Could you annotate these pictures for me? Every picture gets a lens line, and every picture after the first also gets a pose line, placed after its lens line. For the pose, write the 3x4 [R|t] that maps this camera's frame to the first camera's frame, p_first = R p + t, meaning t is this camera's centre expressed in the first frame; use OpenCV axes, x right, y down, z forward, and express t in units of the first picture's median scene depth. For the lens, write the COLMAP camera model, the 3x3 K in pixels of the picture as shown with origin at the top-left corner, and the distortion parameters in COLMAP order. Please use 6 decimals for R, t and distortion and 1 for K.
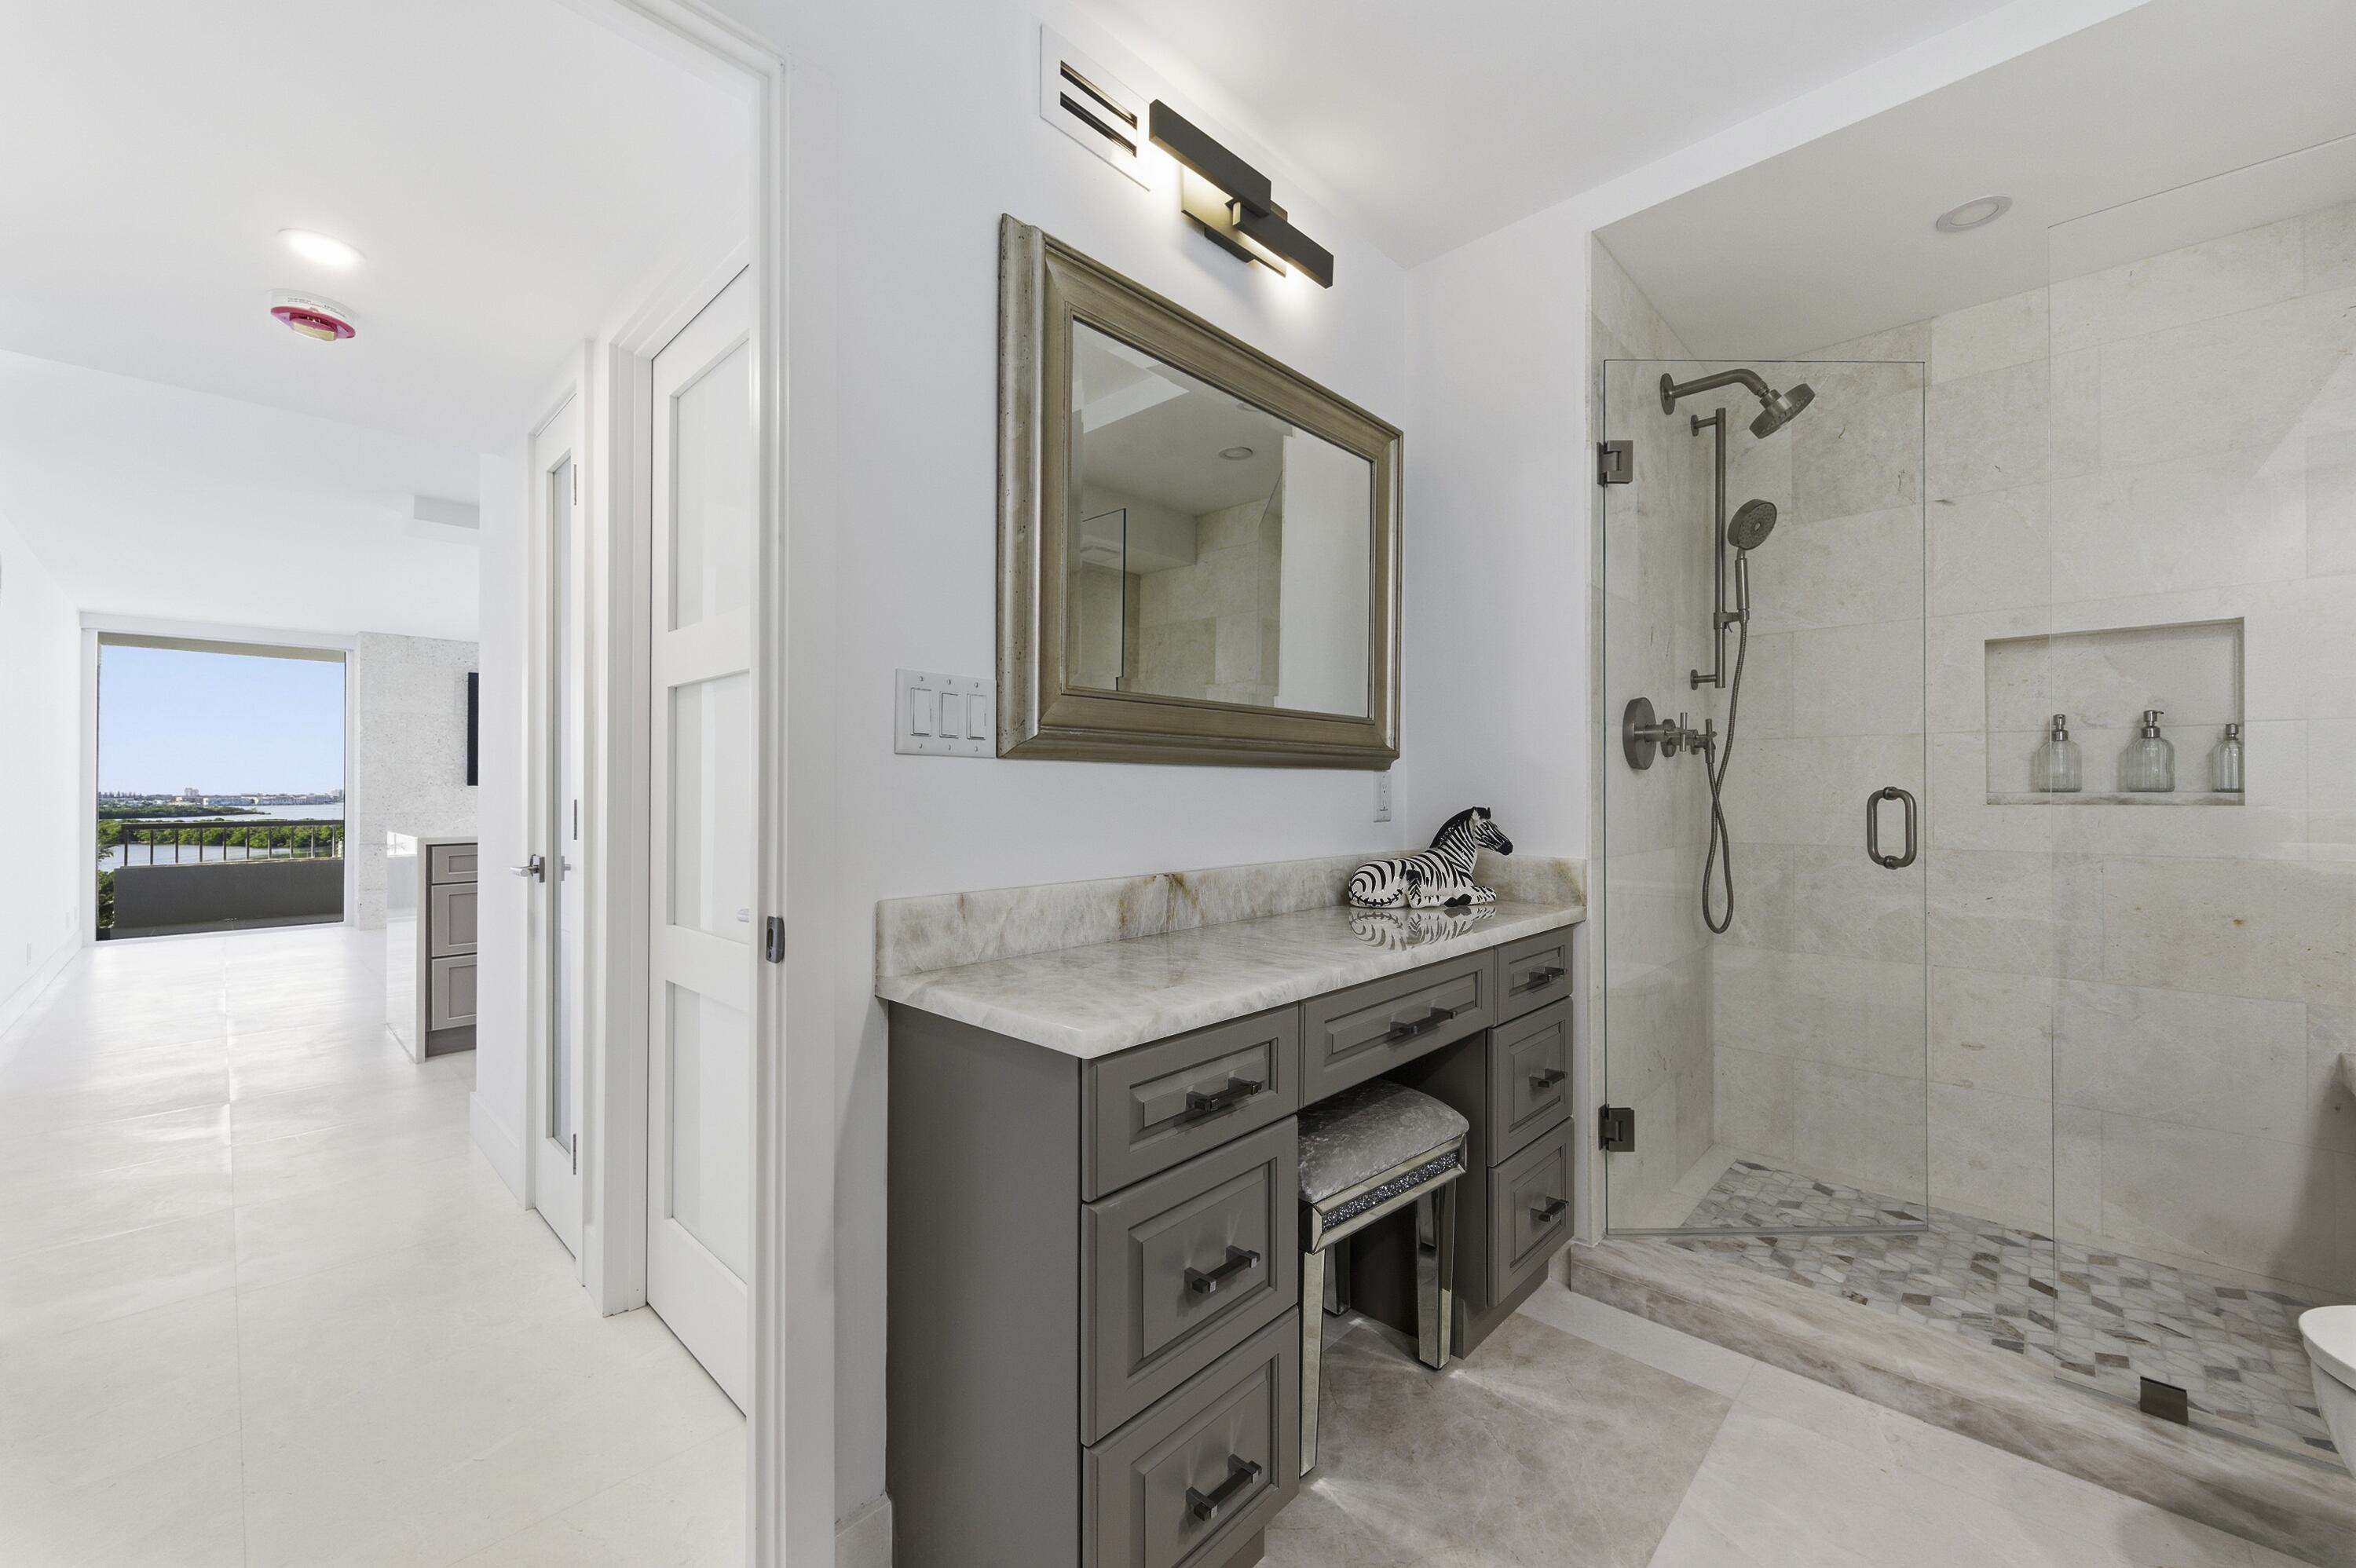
lens RADIAL K [[920.4, 0, 1181.4], [0, 920.4, 787.7], [0, 0, 1]] dist [0.002985, -0.000074]
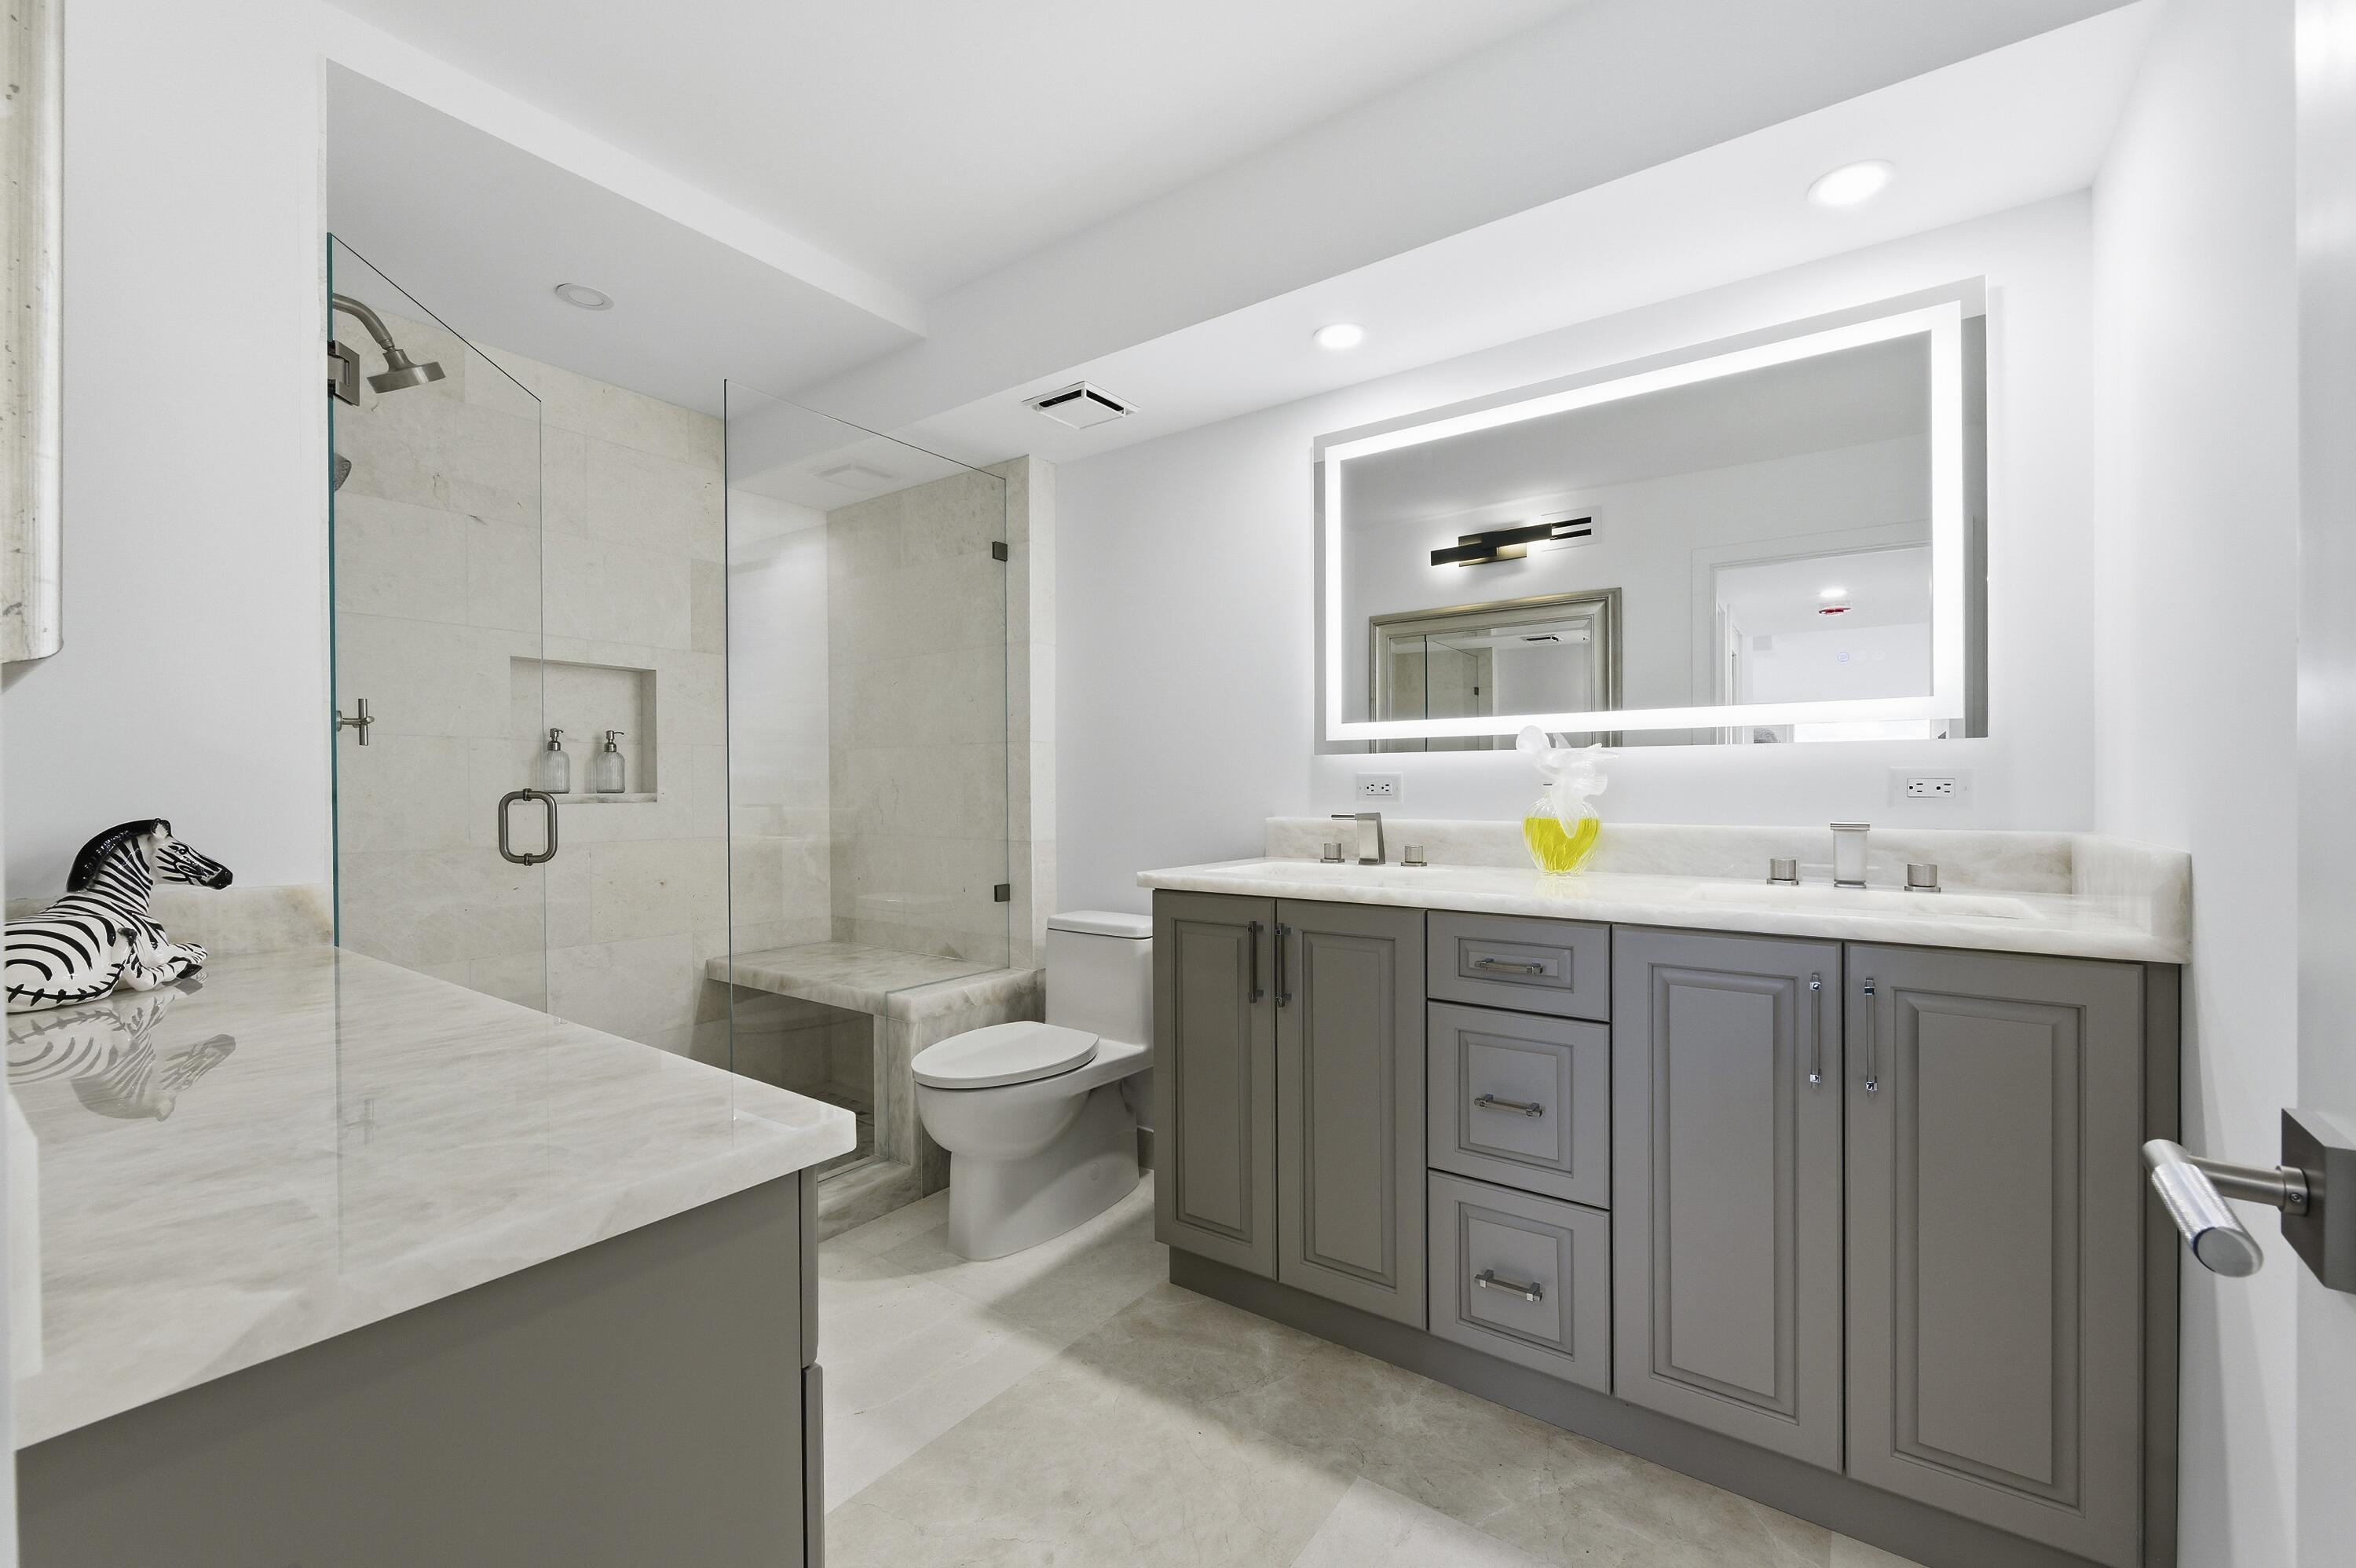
lens RADIAL K [[966.8, 0, 1193.6], [0, 966.8, 799.3], [0, 0, 1]] dist [-0.002101, -0.000055]
pose [[-0.149724, -0.008720, 0.988689, -0.445404], [-0.003473, 0.999960, 0.008293, -0.000647], [-0.988722, -0.002192, -0.149748, 0.401566]]
